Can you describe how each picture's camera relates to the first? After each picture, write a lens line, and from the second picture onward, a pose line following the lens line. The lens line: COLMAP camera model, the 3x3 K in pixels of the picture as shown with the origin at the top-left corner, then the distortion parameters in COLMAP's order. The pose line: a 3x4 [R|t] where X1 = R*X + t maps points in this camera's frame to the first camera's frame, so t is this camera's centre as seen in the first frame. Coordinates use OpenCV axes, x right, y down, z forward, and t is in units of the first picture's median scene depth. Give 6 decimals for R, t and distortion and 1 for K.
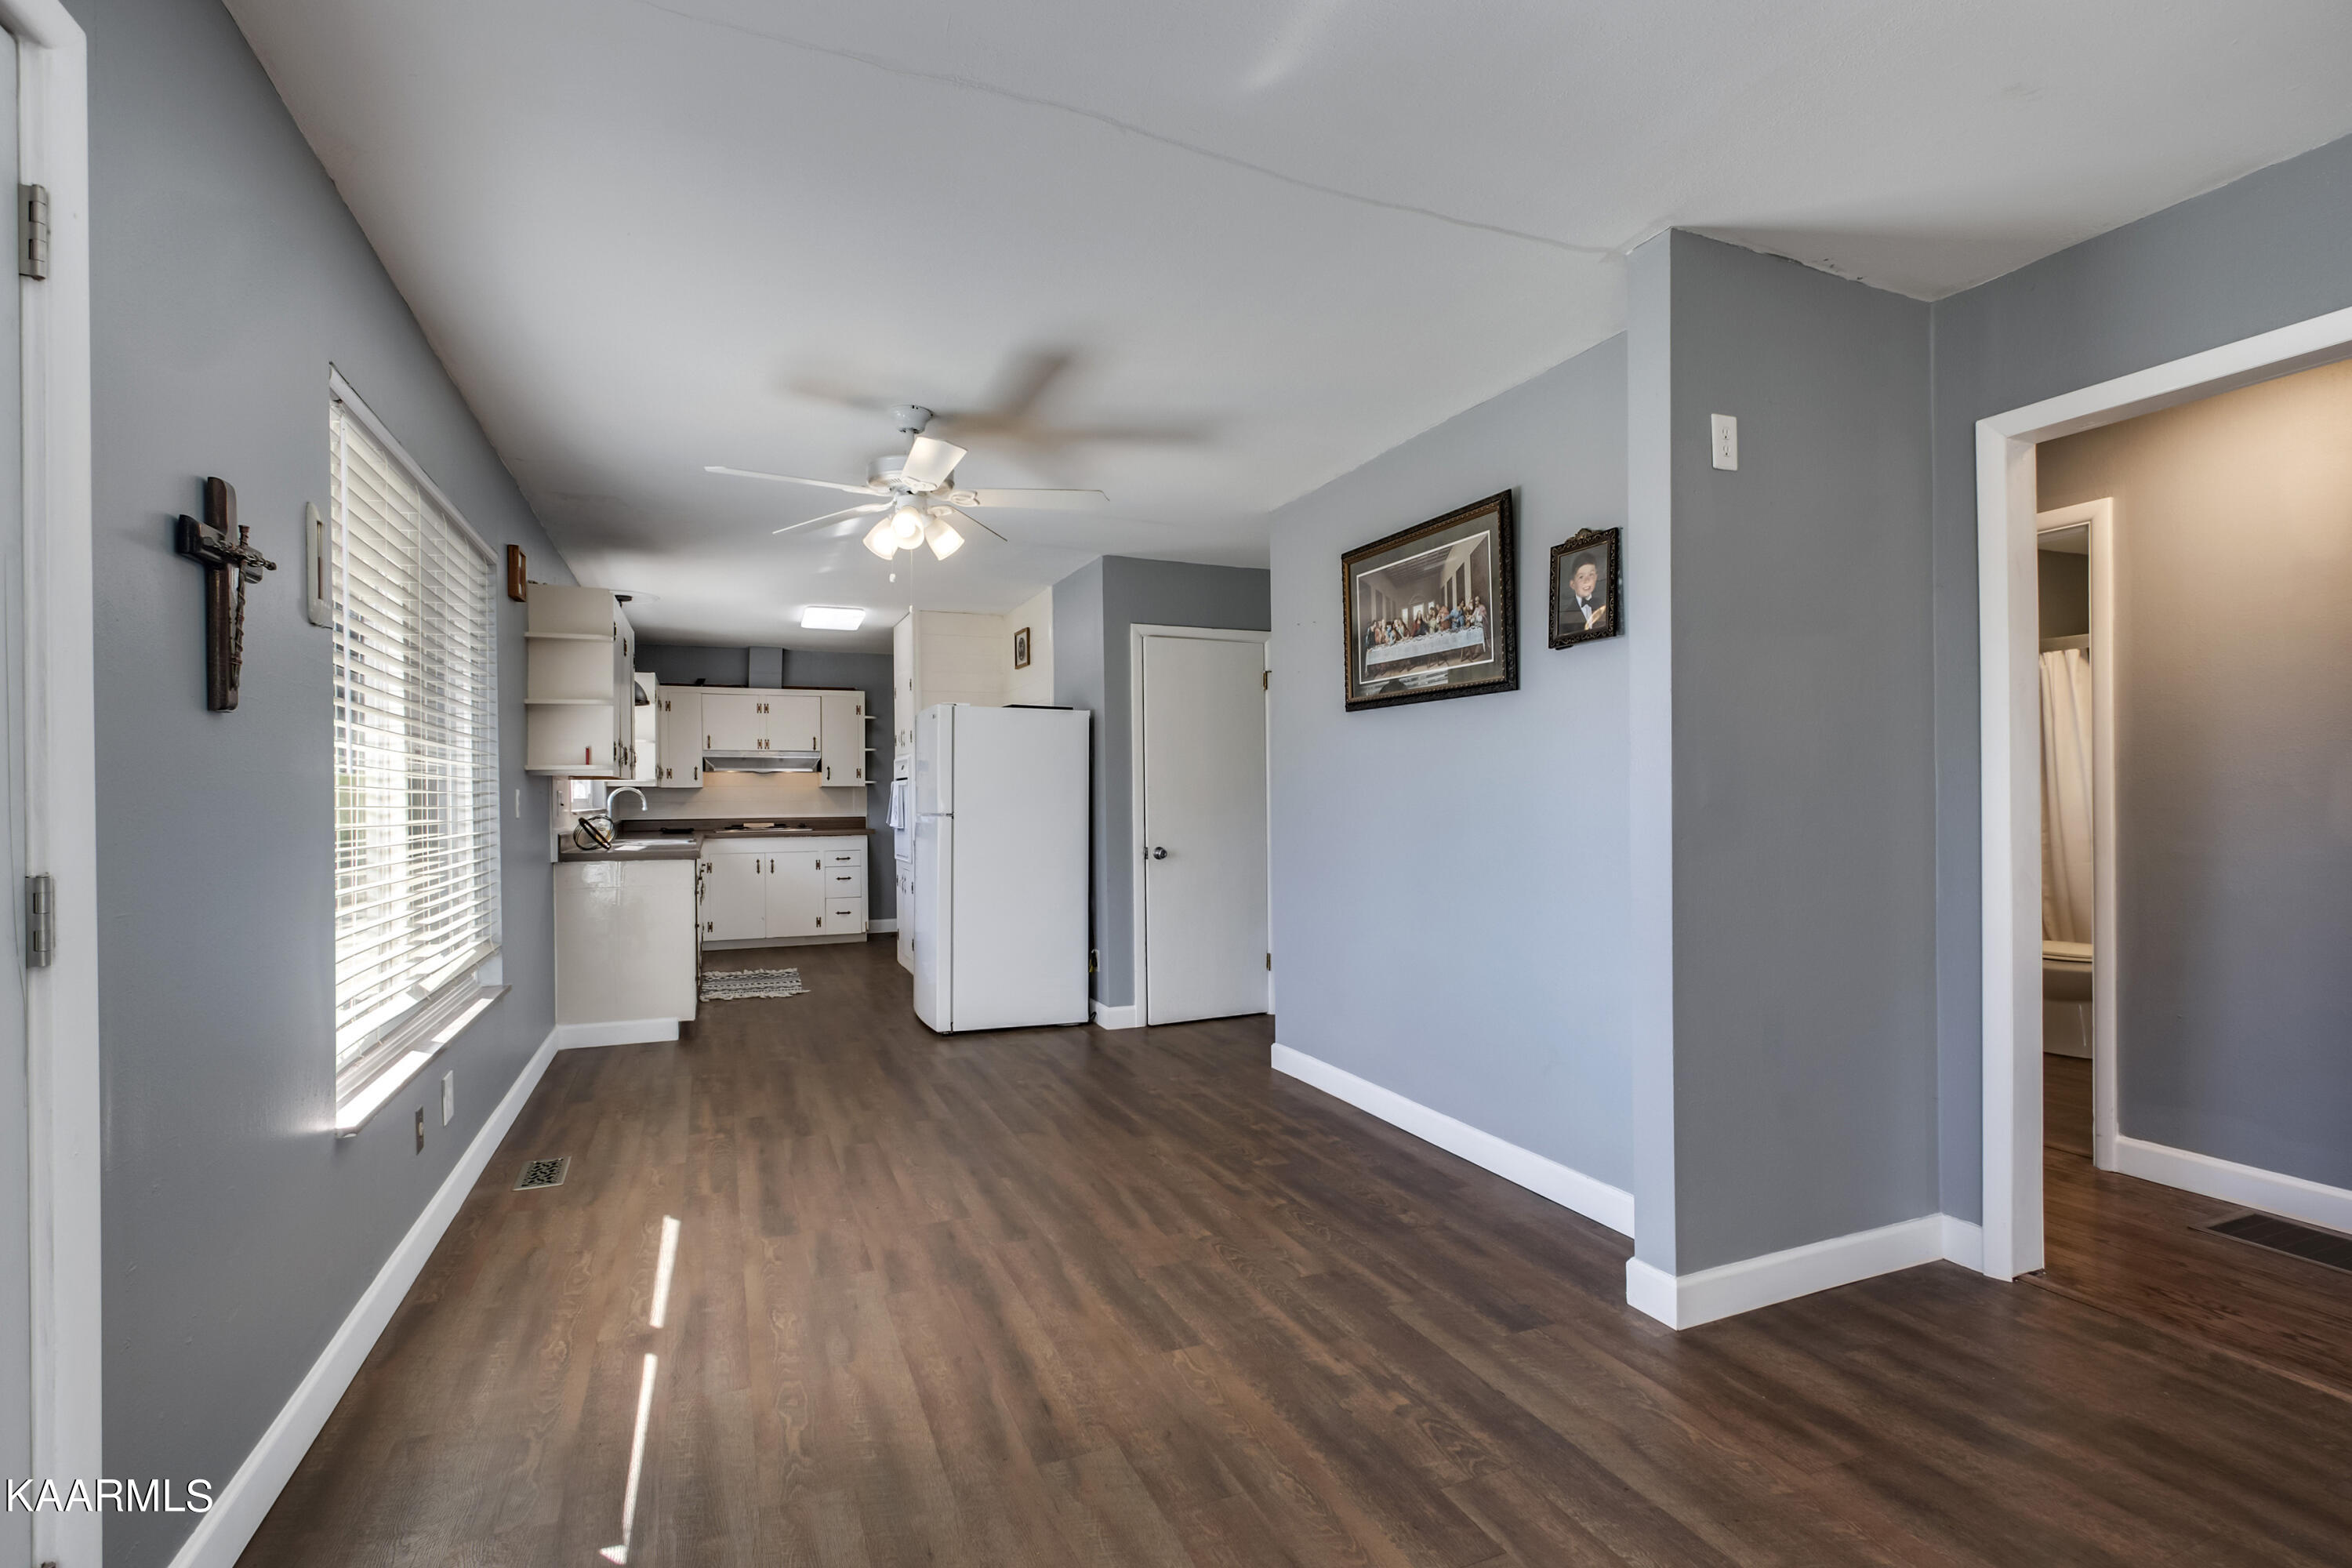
lens RADIAL K [[1100.3, 0, 1181.9], [0, 1100.3, 801.5], [0, 0, 1]] dist [-0.002601, 0.000165]
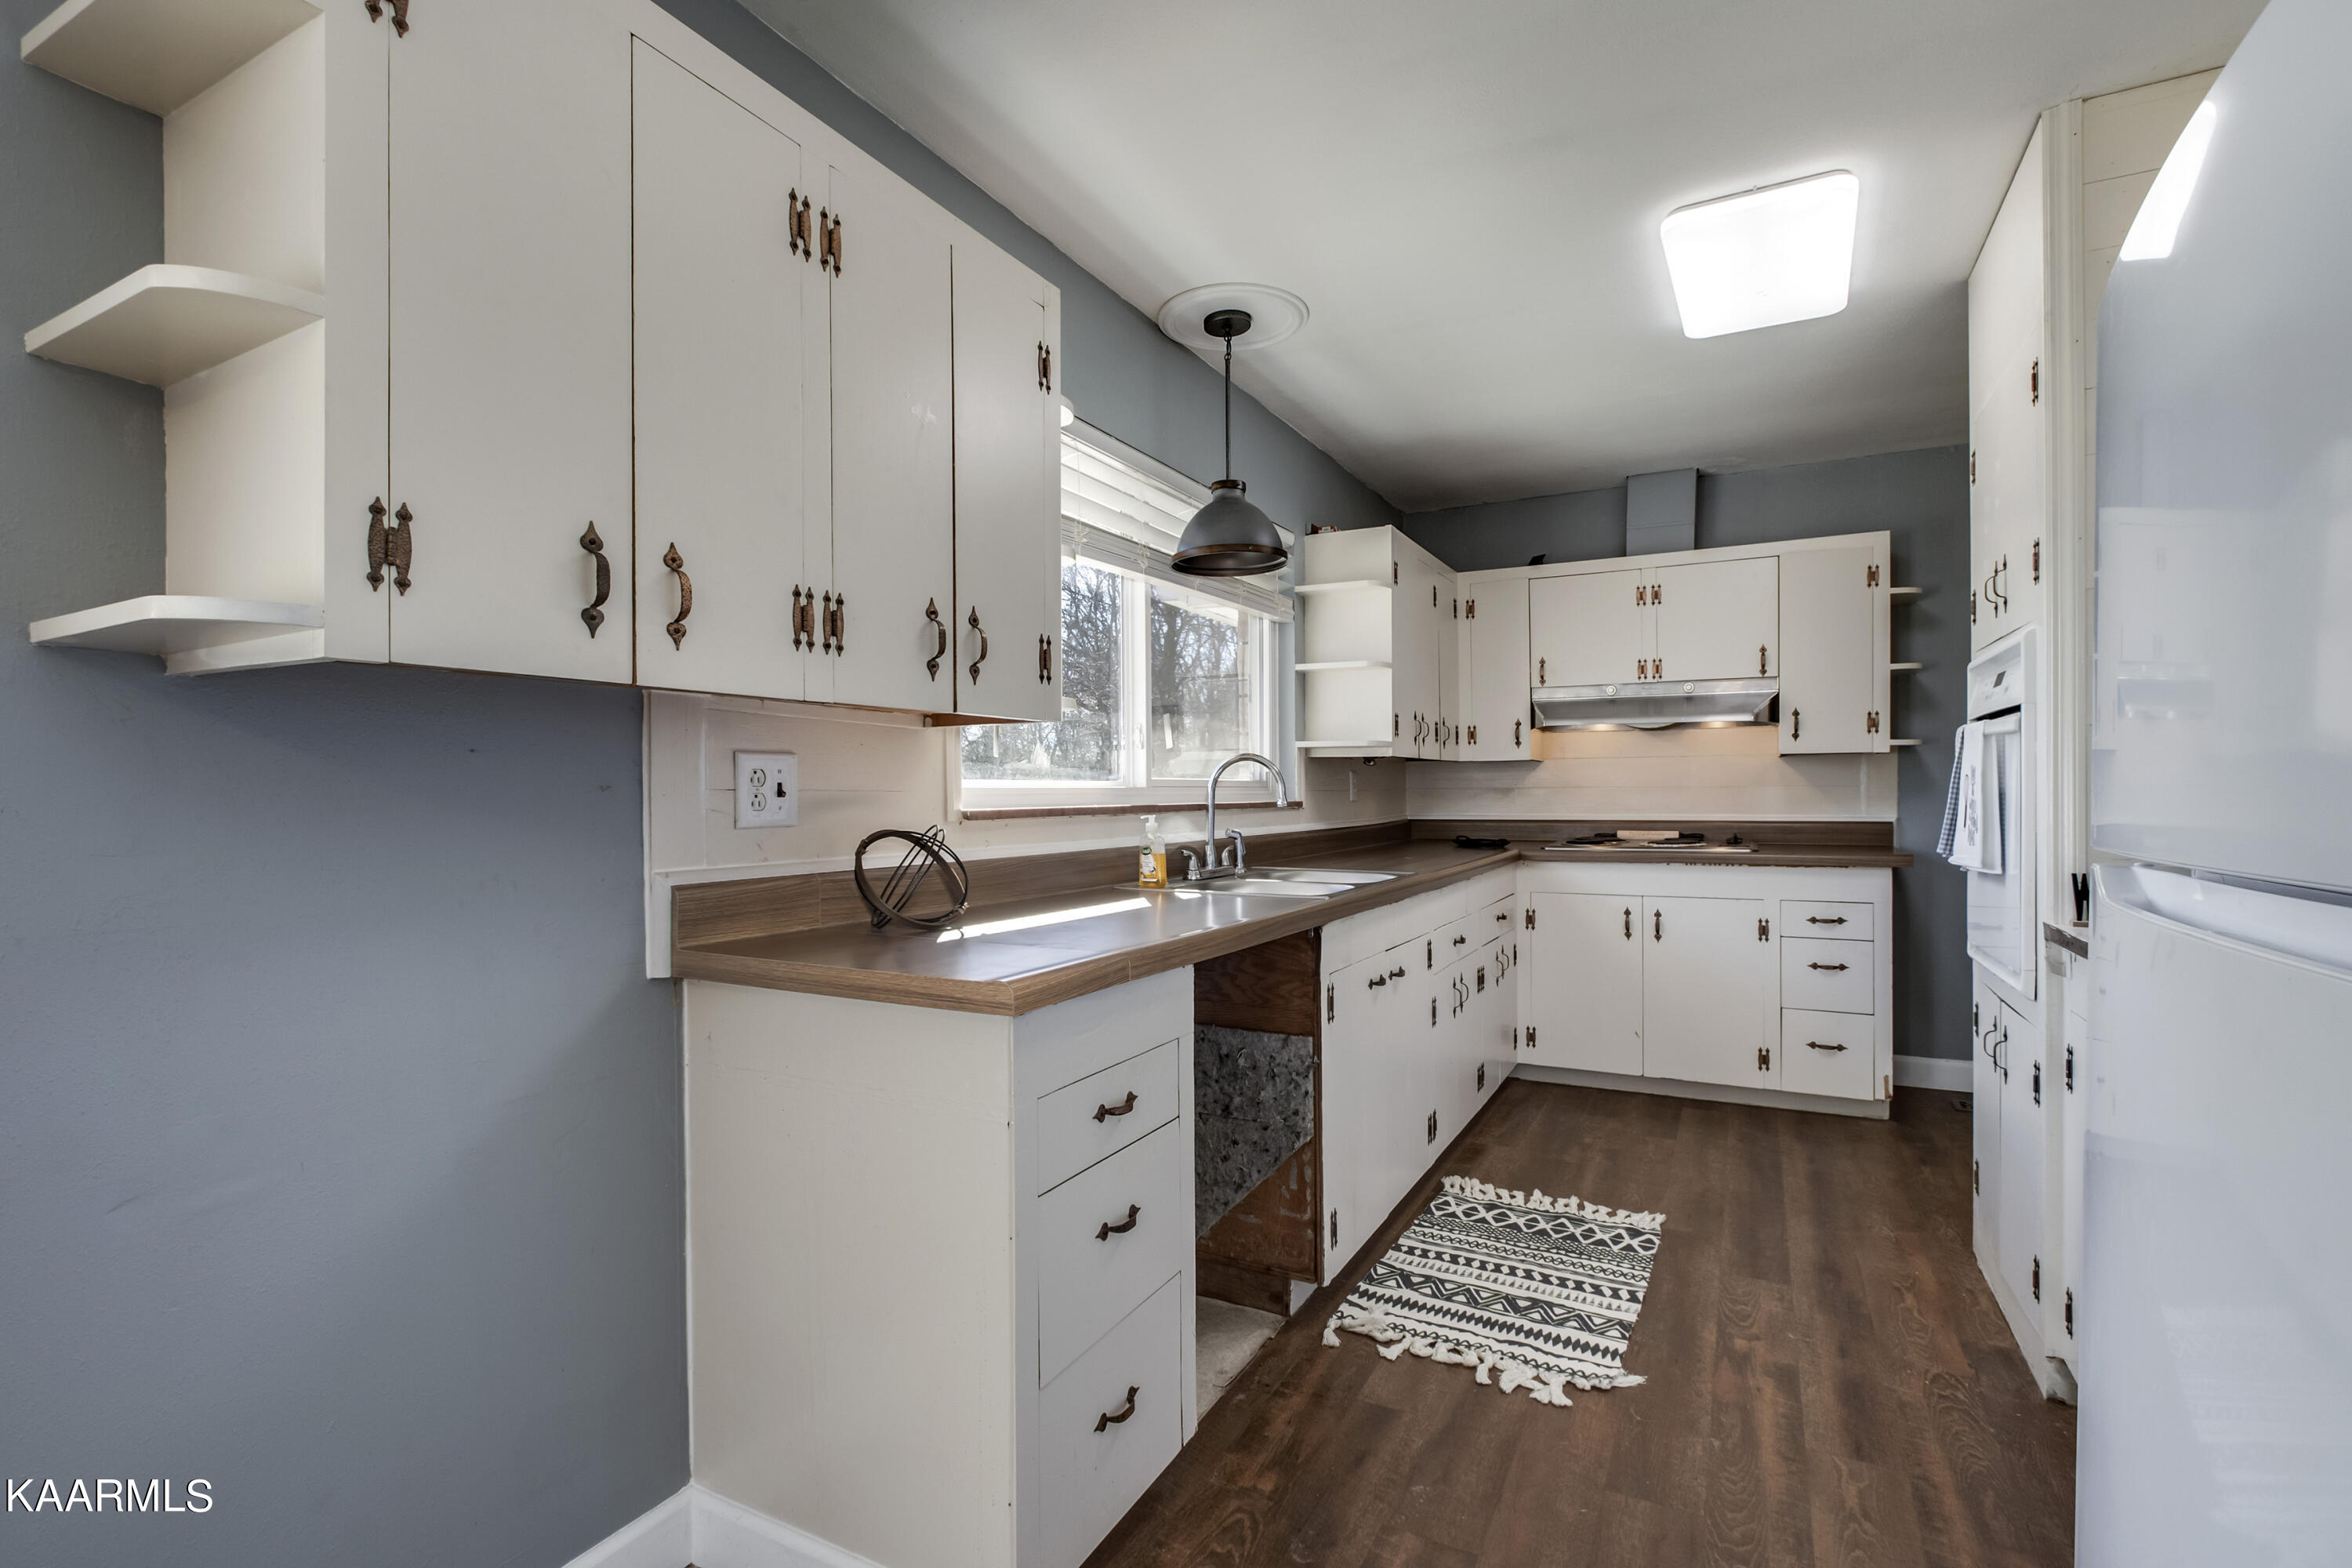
lens RADIAL K [[1100.3, 0, 1181.9], [0, 1100.3, 801.5], [0, 0, 1]] dist [-0.002601, 0.000165]
pose [[0.637667, 0.011094, -0.770232, -0.137915], [-0.000772, 0.999905, 0.013762, -0.000335], [0.770312, -0.008181, 0.637615, 0.531115]]
